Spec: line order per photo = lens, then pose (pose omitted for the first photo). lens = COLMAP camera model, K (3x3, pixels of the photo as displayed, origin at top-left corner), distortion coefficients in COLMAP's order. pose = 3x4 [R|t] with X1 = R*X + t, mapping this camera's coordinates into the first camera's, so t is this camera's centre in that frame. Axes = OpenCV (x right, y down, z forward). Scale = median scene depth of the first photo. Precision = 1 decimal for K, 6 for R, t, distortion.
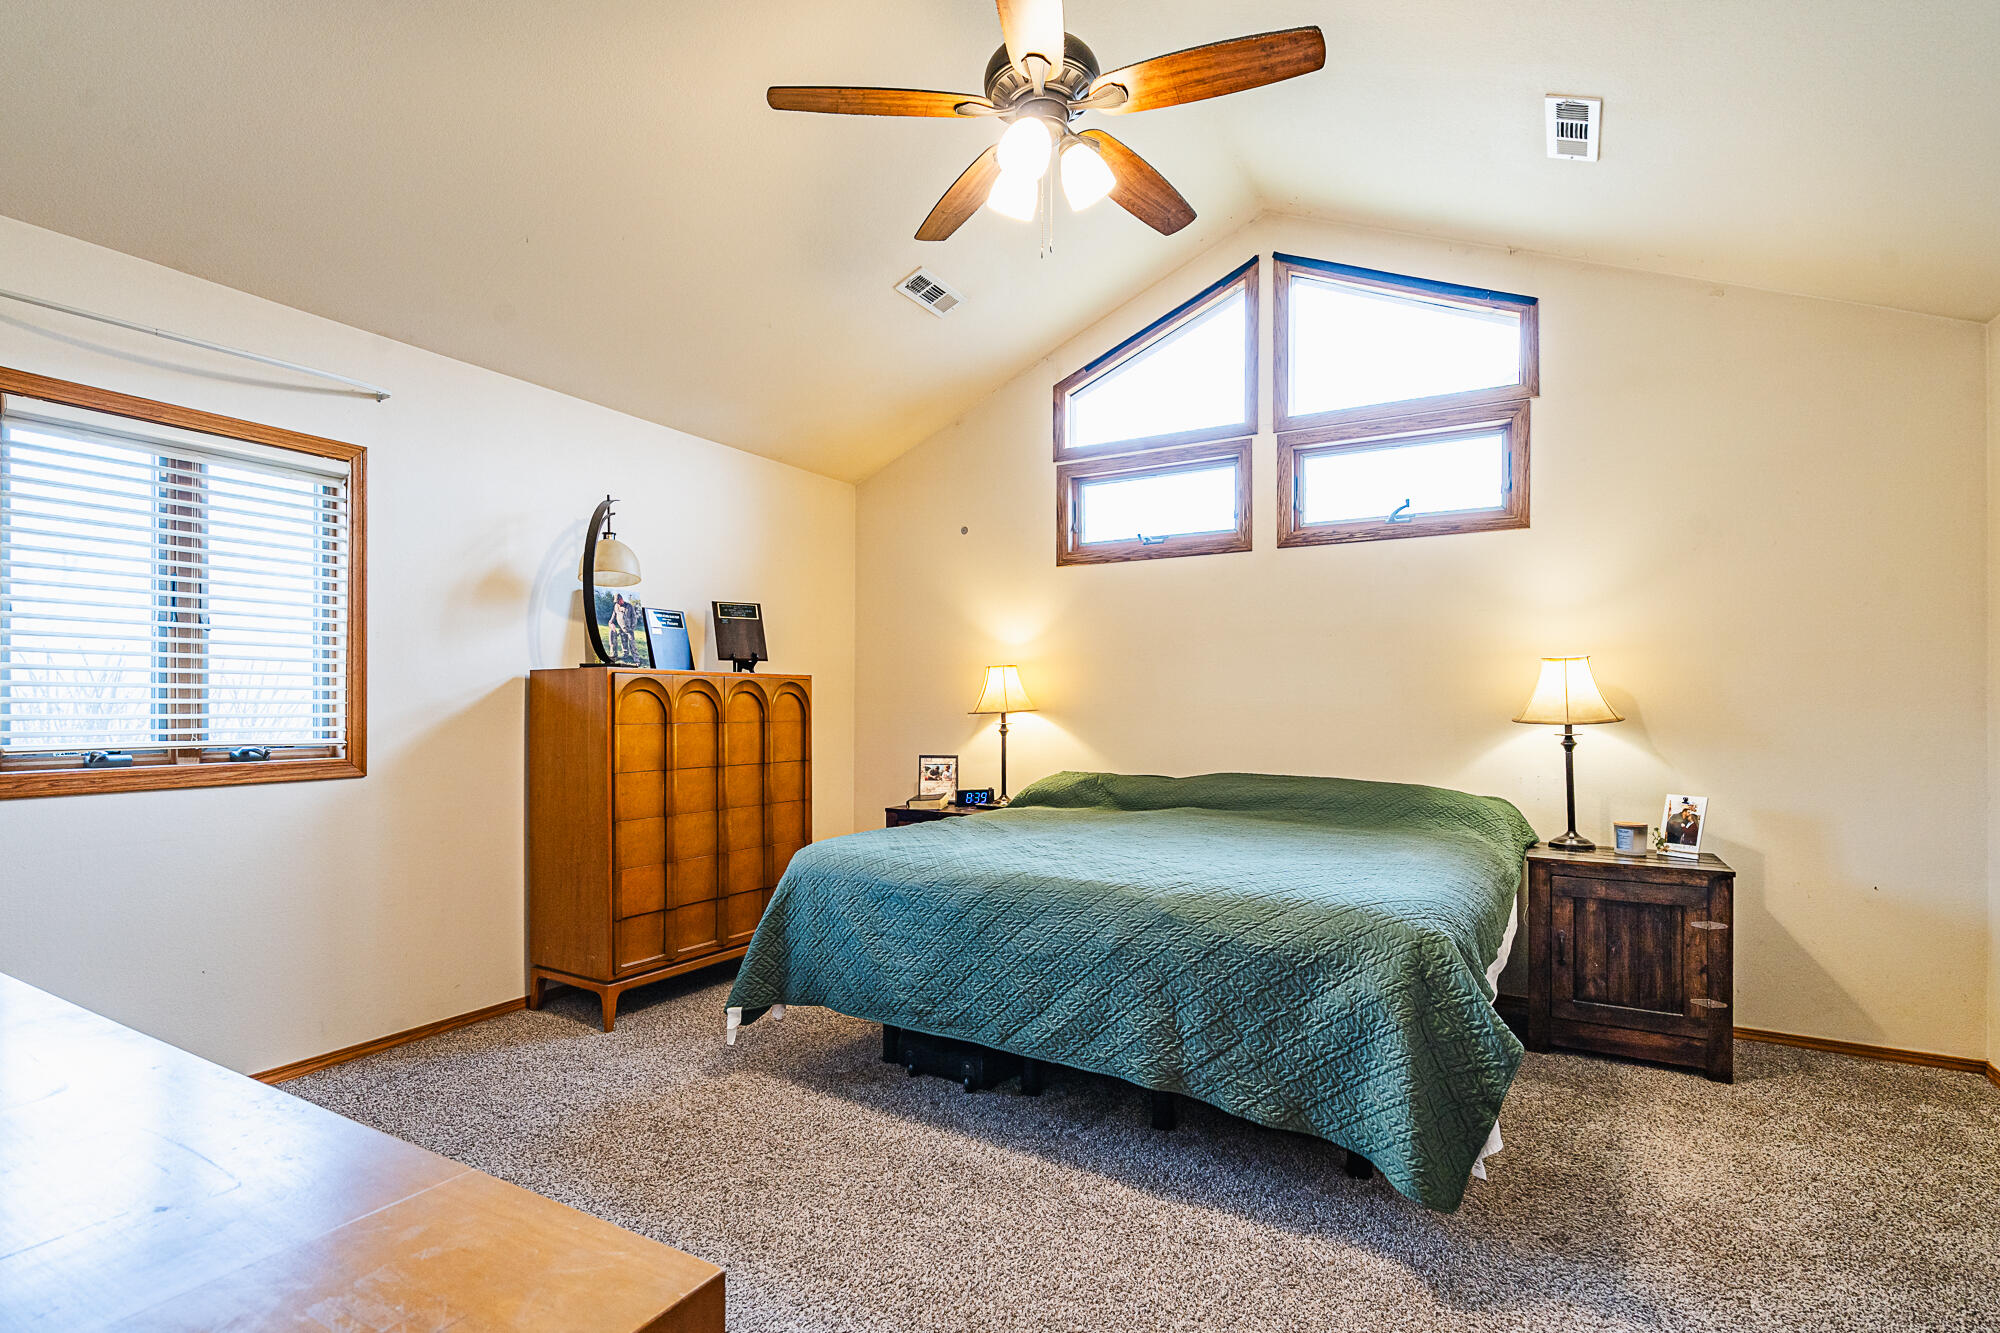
lens RADIAL K [[950.0, 0, 1007.0], [0, 950.0, 704.3], [0, 0, 1]] dist [0.001056, 0.000344]
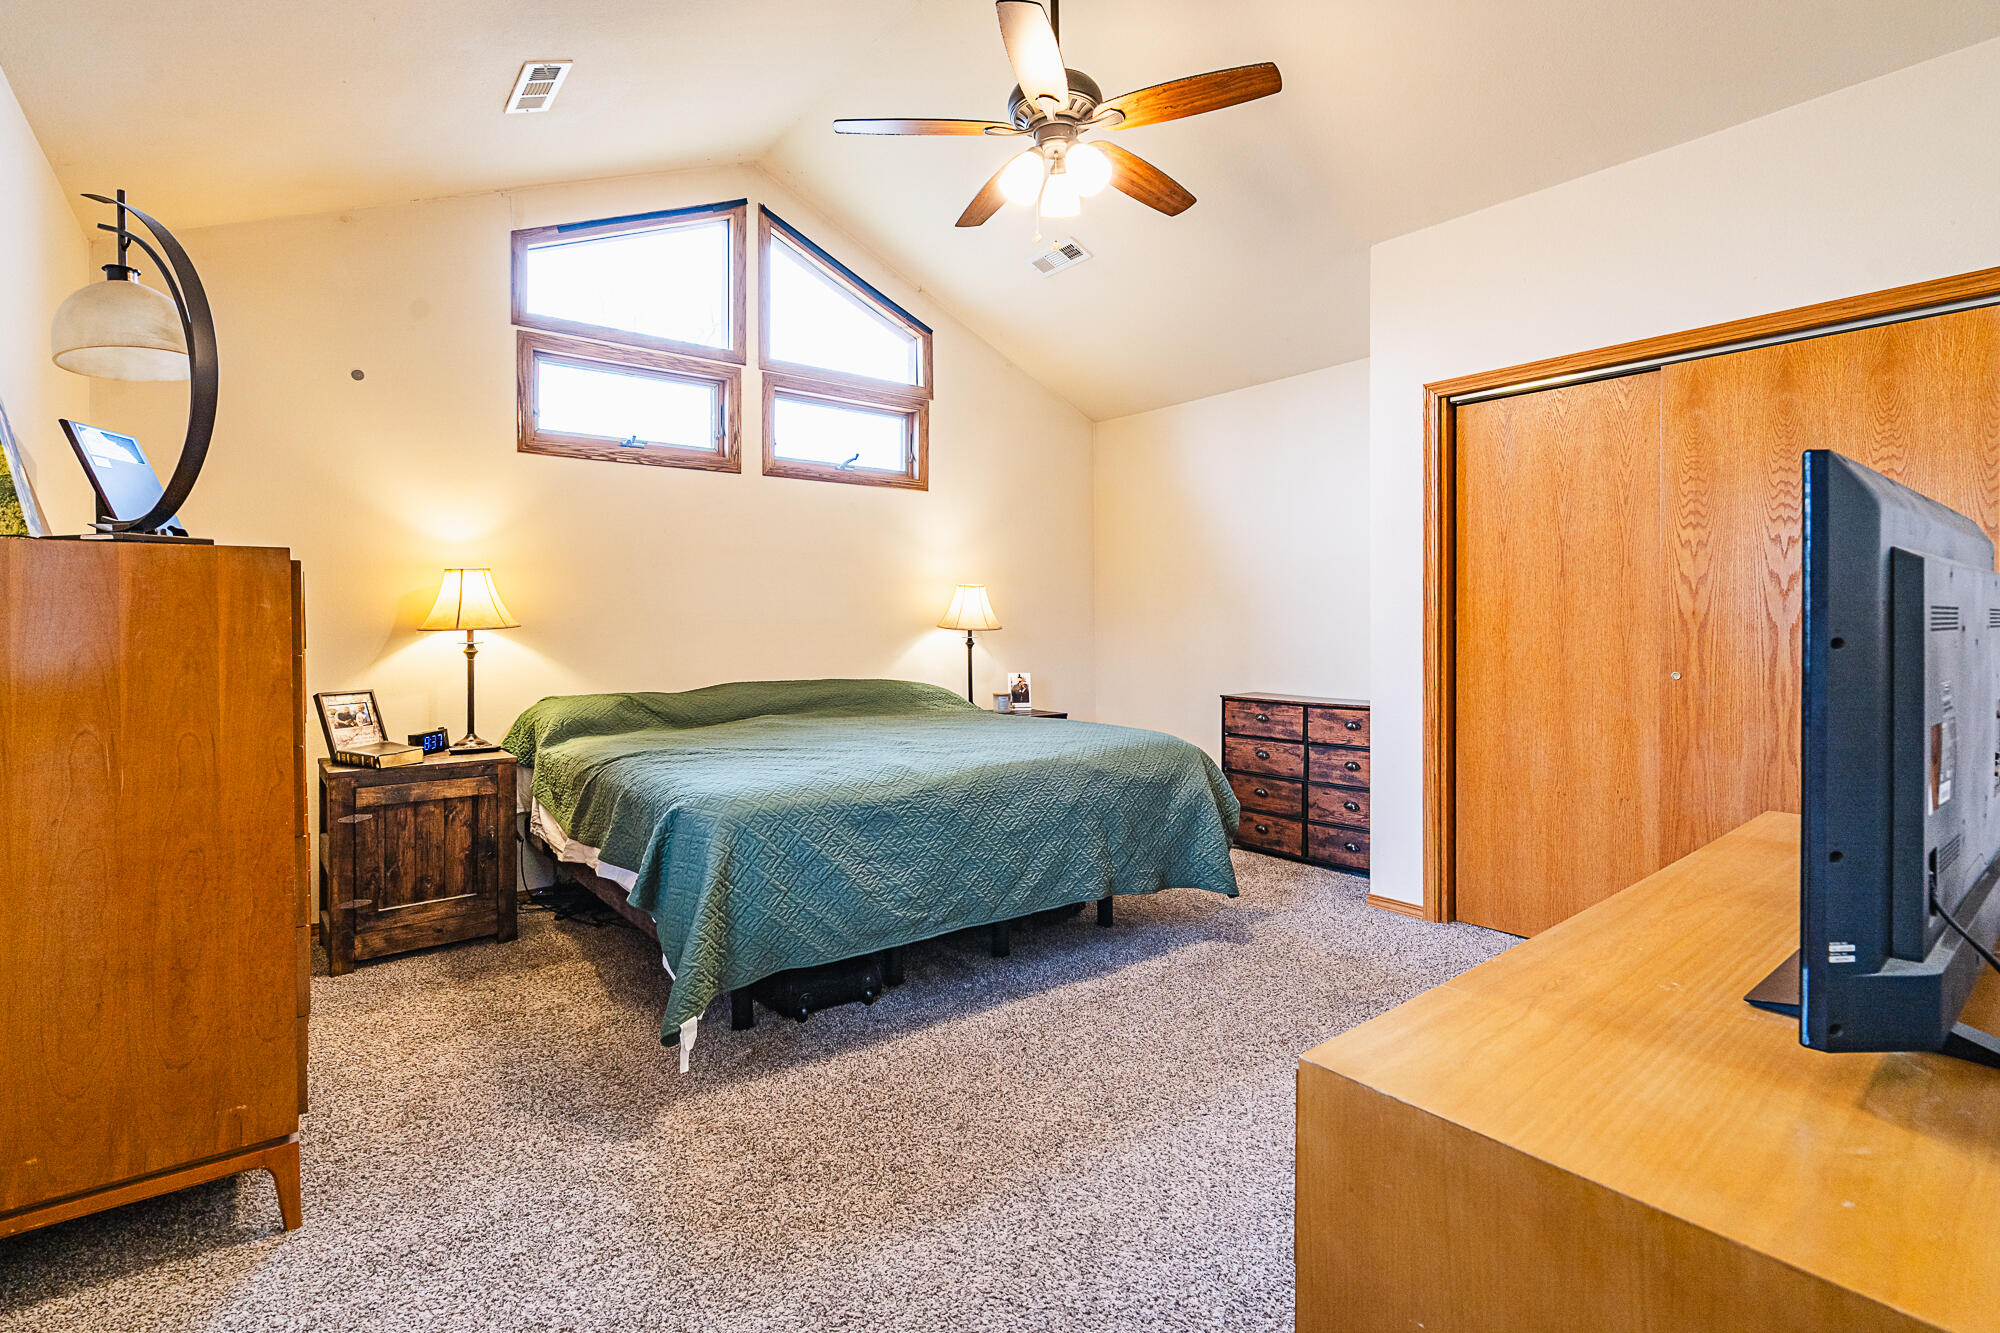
lens RADIAL K [[920.0, 0, 998.4], [0, 920.0, 632.1], [0, 0, 1]] dist [-0.000797, -0.000176]
pose [[0.373394, -0.018069, 0.927497, -0.639669], [0.002537, 0.999826, 0.018457, -0.001822], [-0.927669, -0.004539, 0.373375, 0.368968]]
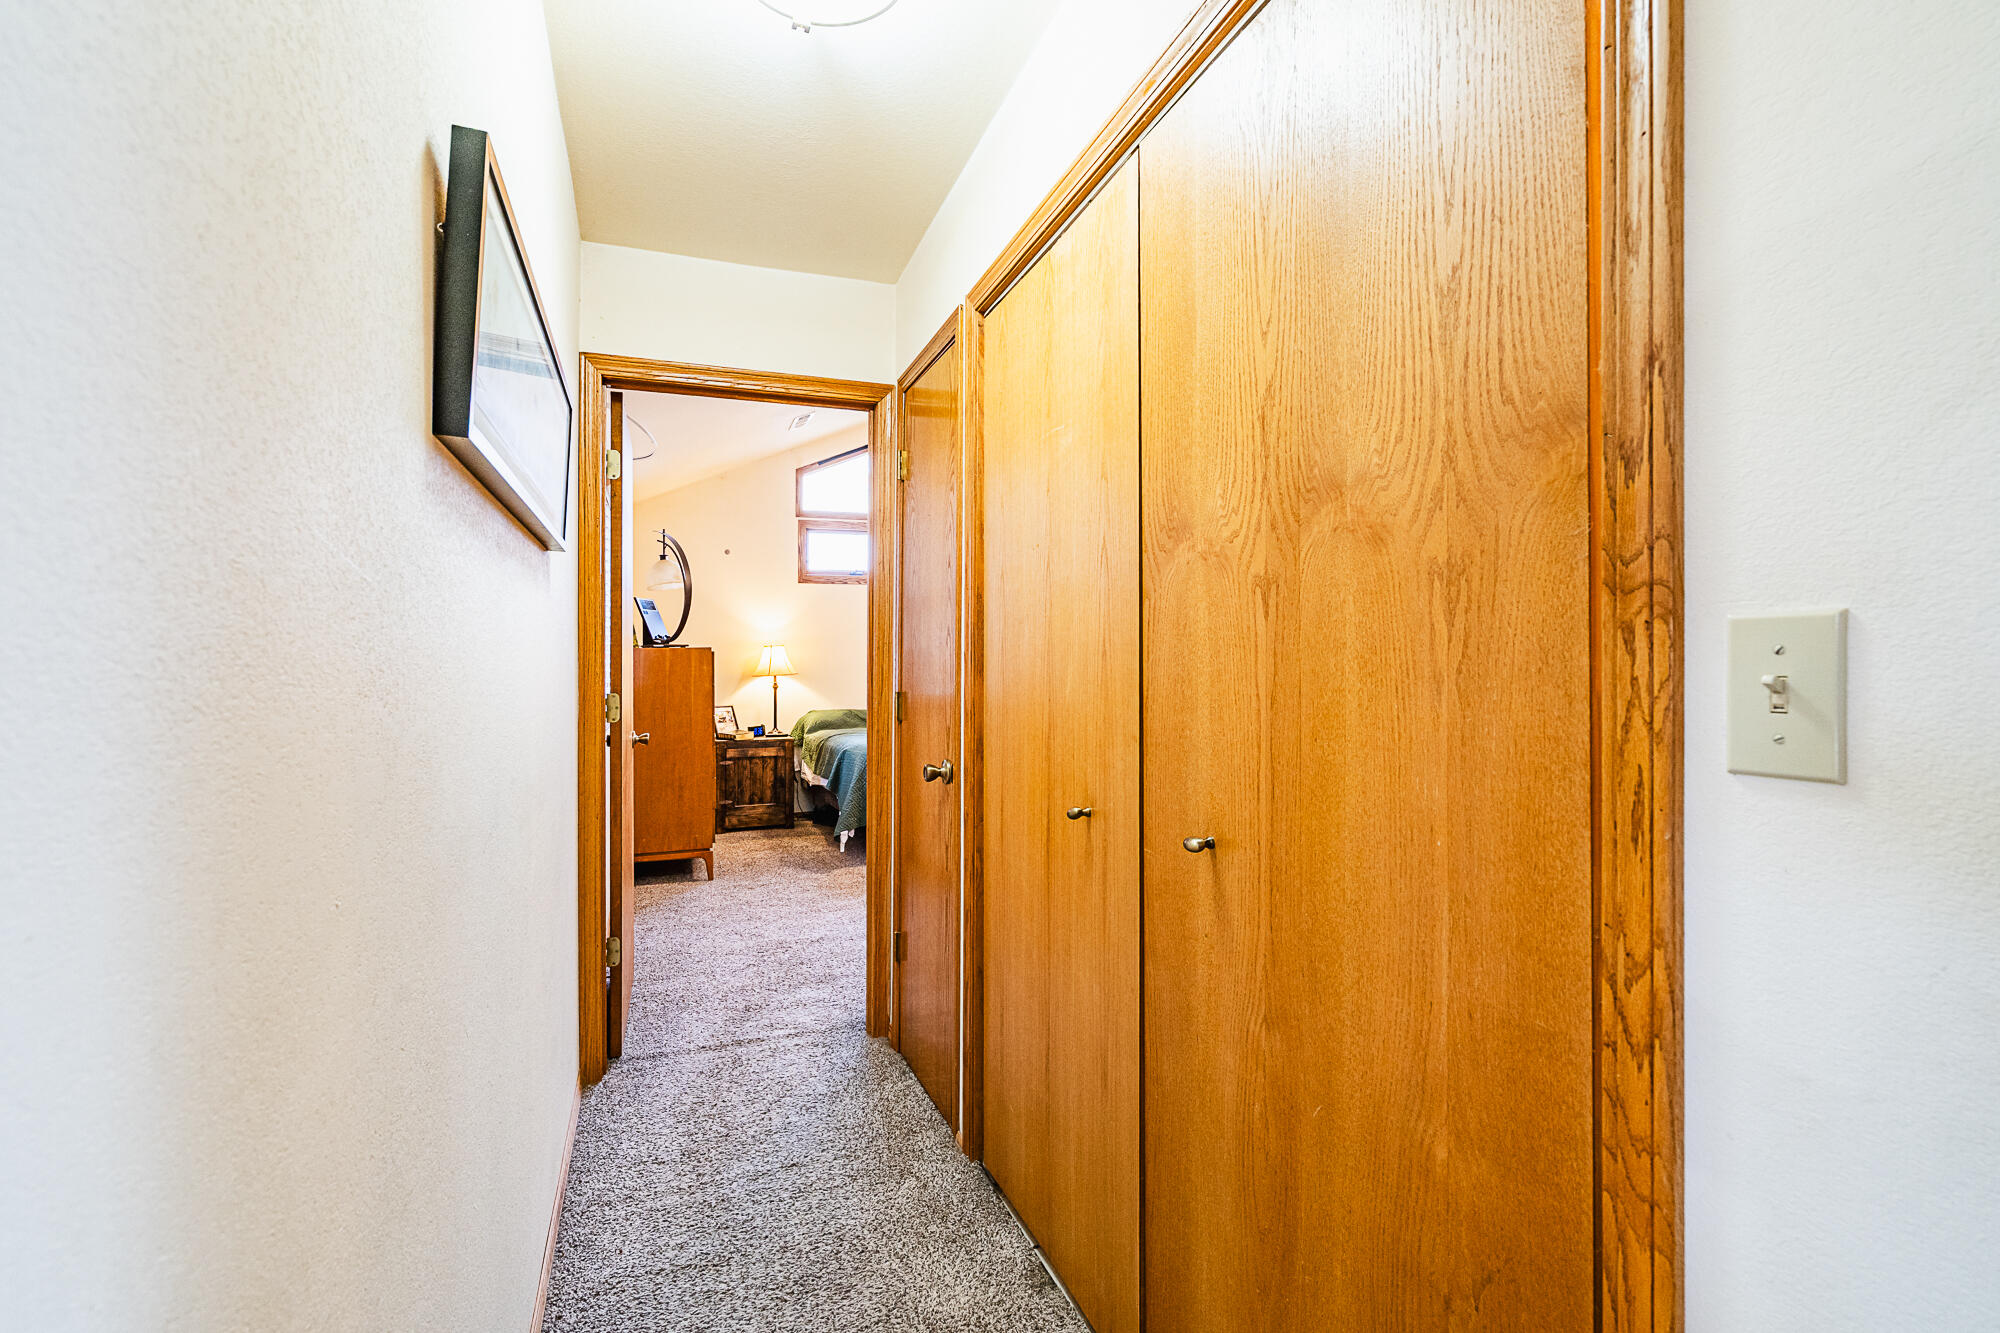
lens RADIAL K [[923.4, 0, 1000.0], [0, 923.4, 666.5], [0, 0, 1]] dist [0.000184, 0.000116]
pose [[0.637761, -0.006635, 0.770206, -1.097612], [0.007649, 0.999968, 0.002280, -0.007646], [-0.770197, 0.004437, 0.637791, -0.290888]]
